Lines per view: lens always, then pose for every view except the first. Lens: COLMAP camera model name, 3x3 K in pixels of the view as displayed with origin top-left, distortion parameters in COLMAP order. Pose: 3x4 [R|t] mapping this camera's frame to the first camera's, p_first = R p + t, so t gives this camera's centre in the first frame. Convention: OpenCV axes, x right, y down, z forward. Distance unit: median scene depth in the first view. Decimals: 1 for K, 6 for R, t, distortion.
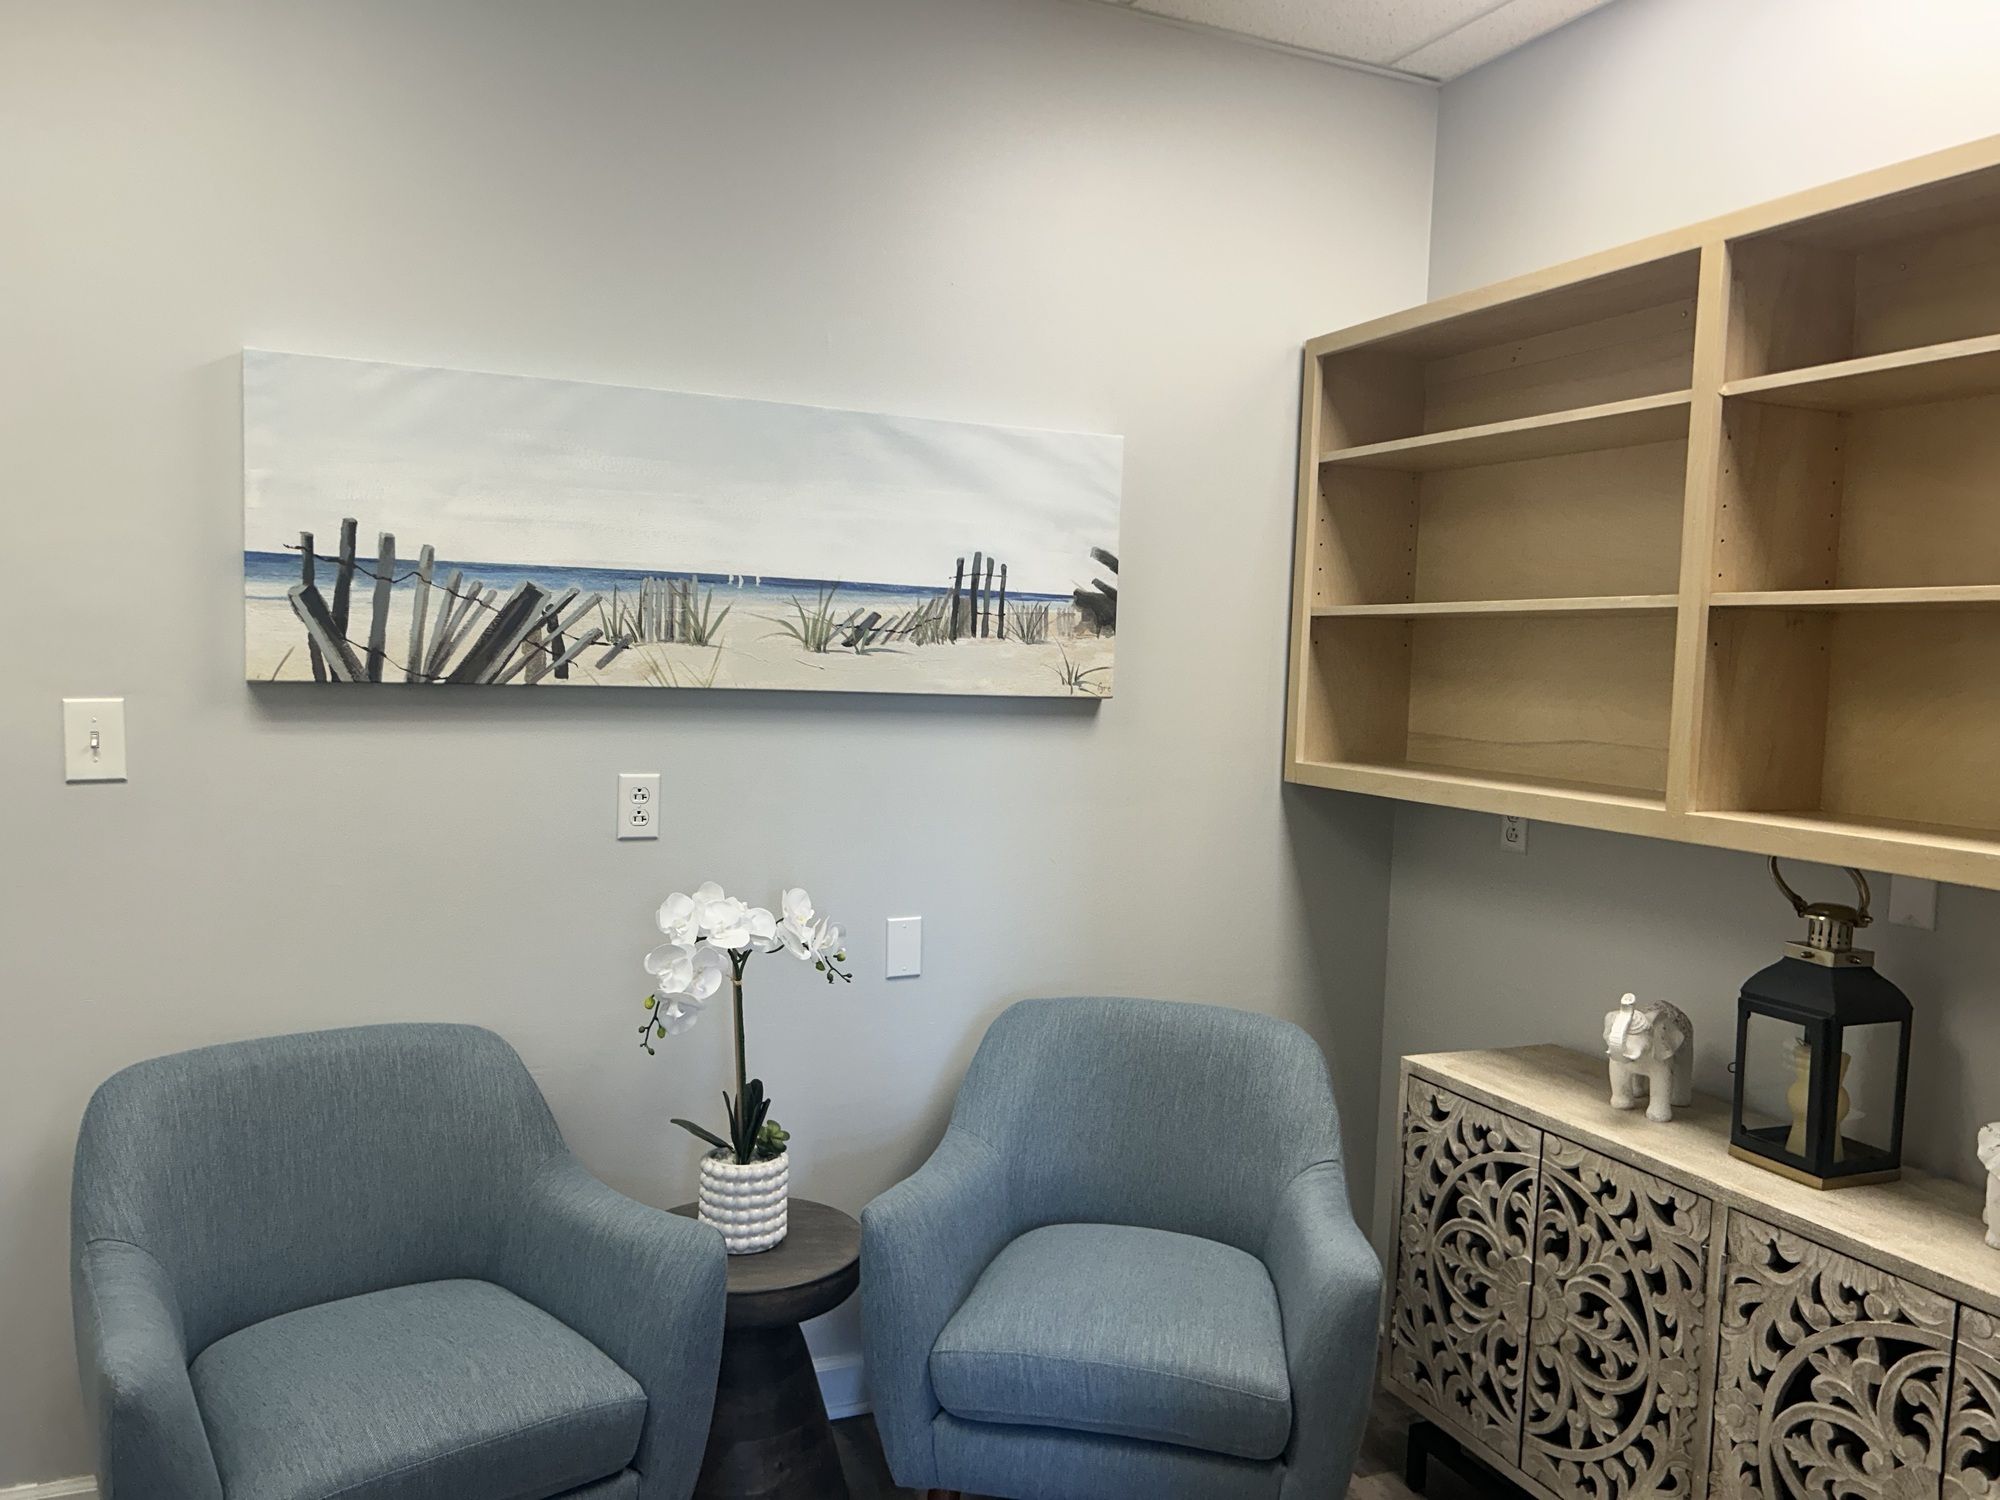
lens RADIAL K [[1504.2, 0, 1000.0], [0, 1504.2, 750.0], [0, 0, 1]] dist [0.000062, 0.005521]
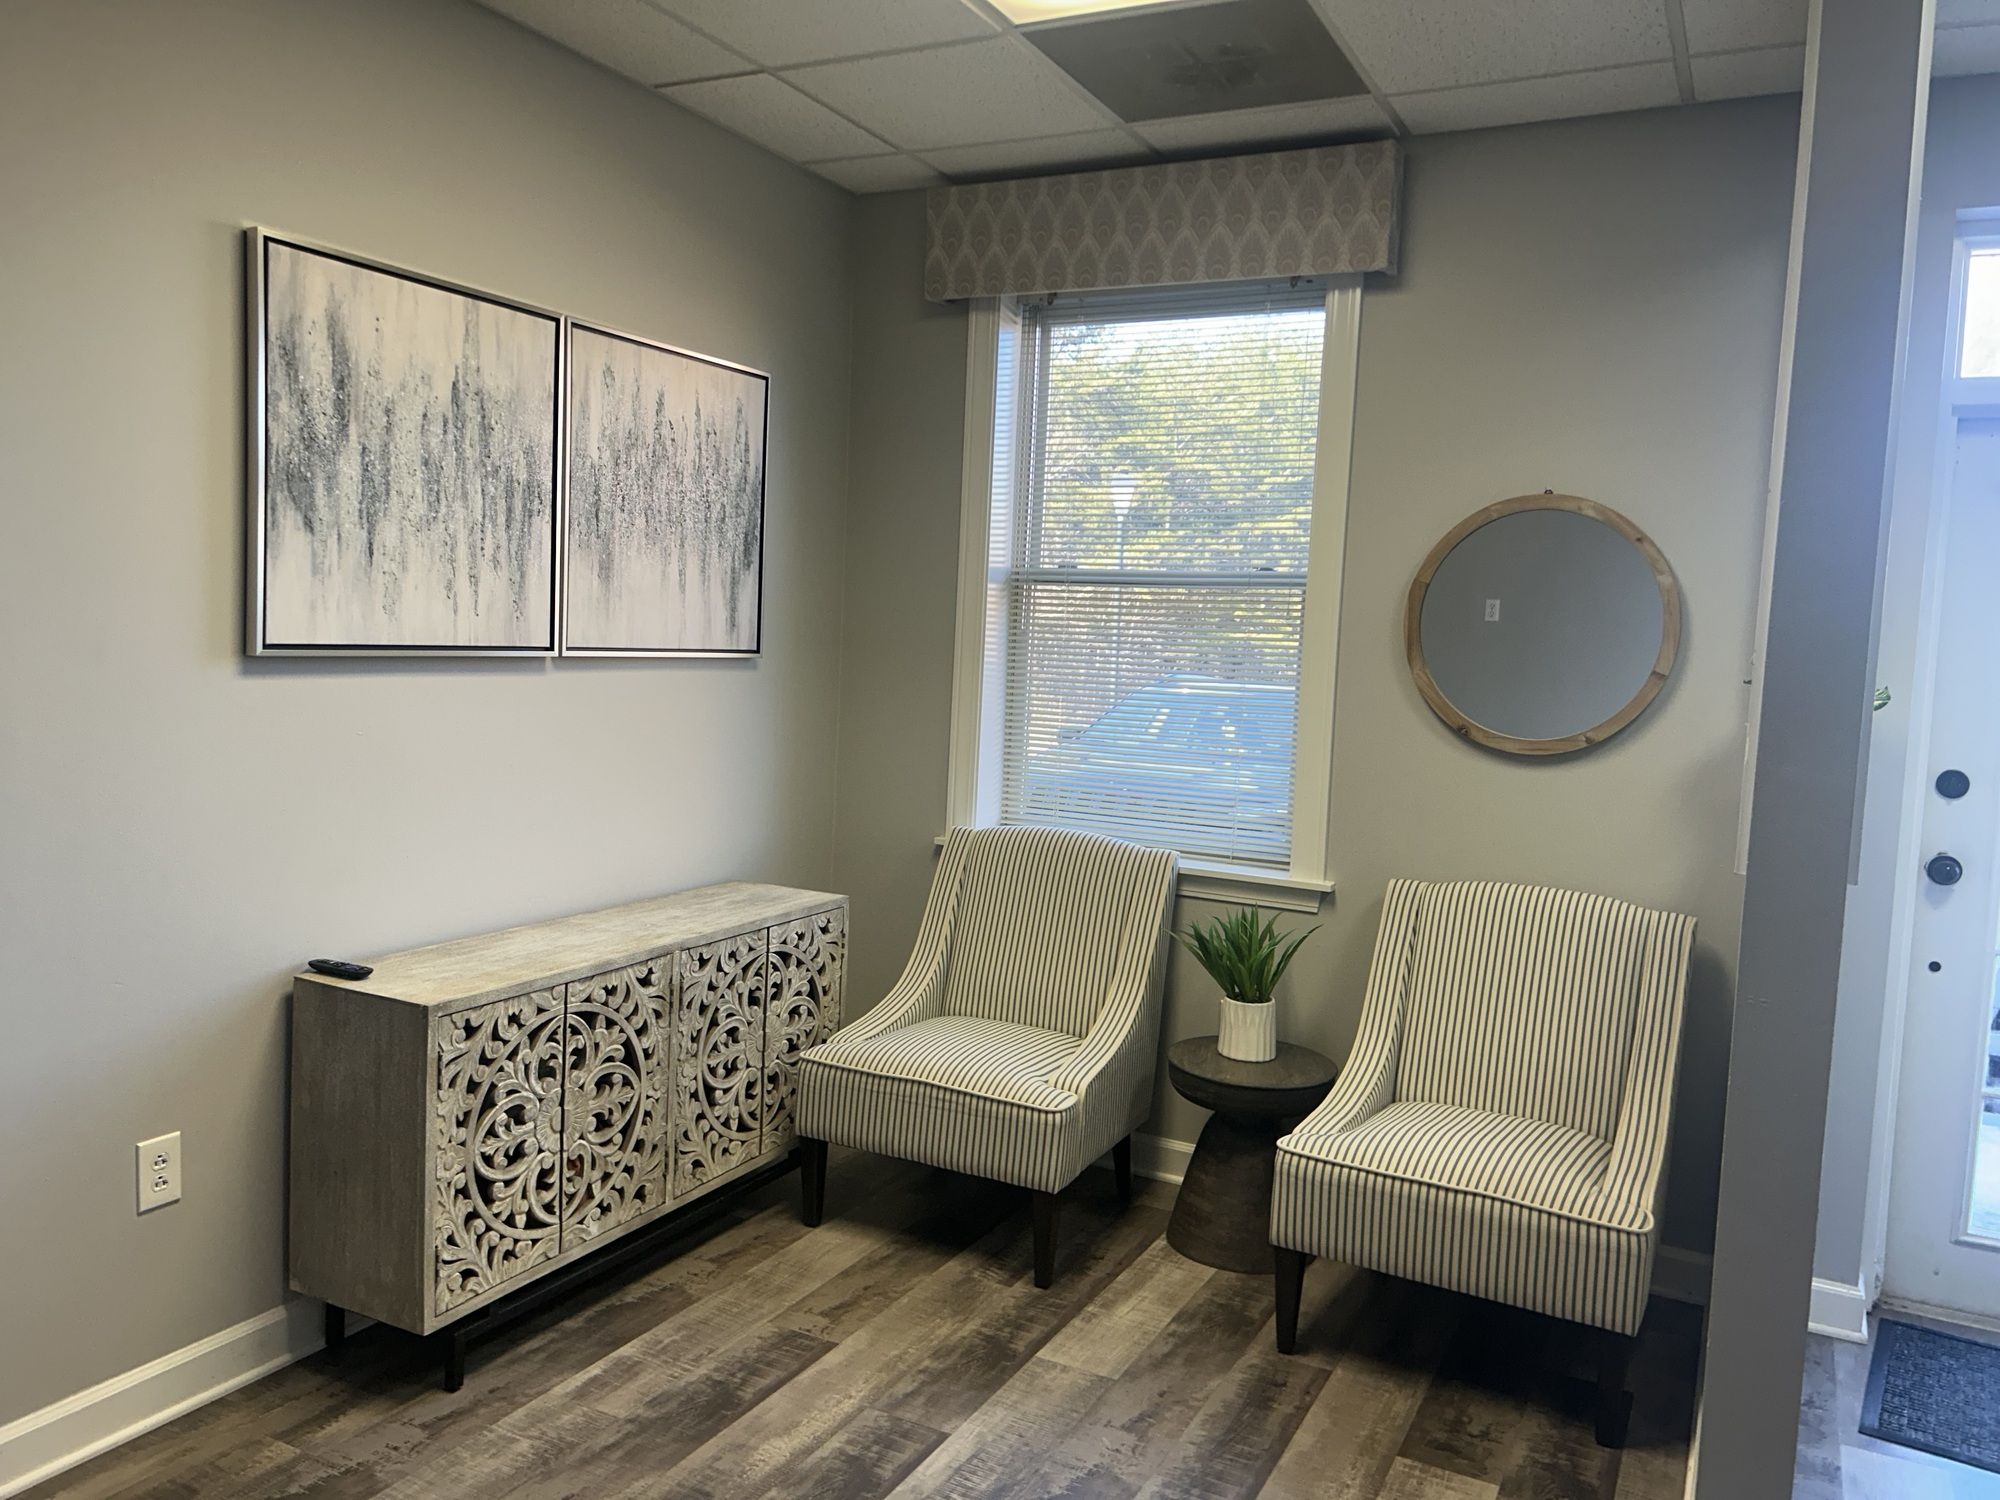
lens RADIAL K [[1504.2, 0, 1000.0], [0, 1504.2, 750.0], [0, 0, 1]] dist [0.000062, 0.005521]
pose [[-0.618018, -0.178570, 0.765615, -0.790519], [-0.062131, 0.981910, 0.178865, -0.176754], [-0.783705, 0.062974, -0.617933, 1.549968]]
